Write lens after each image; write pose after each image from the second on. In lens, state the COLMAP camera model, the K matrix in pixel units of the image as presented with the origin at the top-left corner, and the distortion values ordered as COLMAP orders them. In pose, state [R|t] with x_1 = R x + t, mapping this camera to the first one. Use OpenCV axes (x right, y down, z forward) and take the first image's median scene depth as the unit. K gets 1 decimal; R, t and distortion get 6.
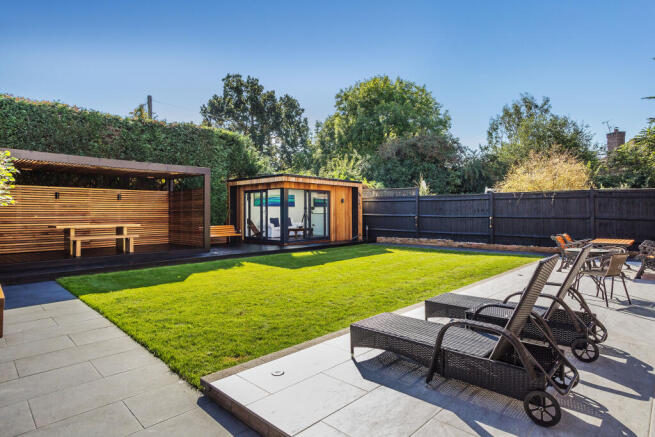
lens RADIAL K [[374.2, 0, 326.9], [0, 374.2, 214.9], [0, 0, 1]] dist [-0.008005, -0.001197]
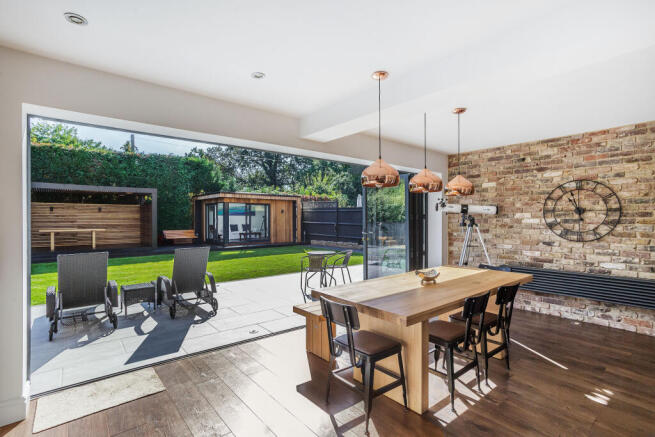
lens RADIAL K [[326.6, 0, 328.4], [0, 326.6, 217.4], [0, 0, 1]] dist [0.000336, 0.000075]
pose [[0.991889, 0.004893, -0.127014, 0.367737], [-0.005634, 0.999969, -0.005478, -0.013208], [0.126983, 0.006150, 0.991886, -0.088406]]
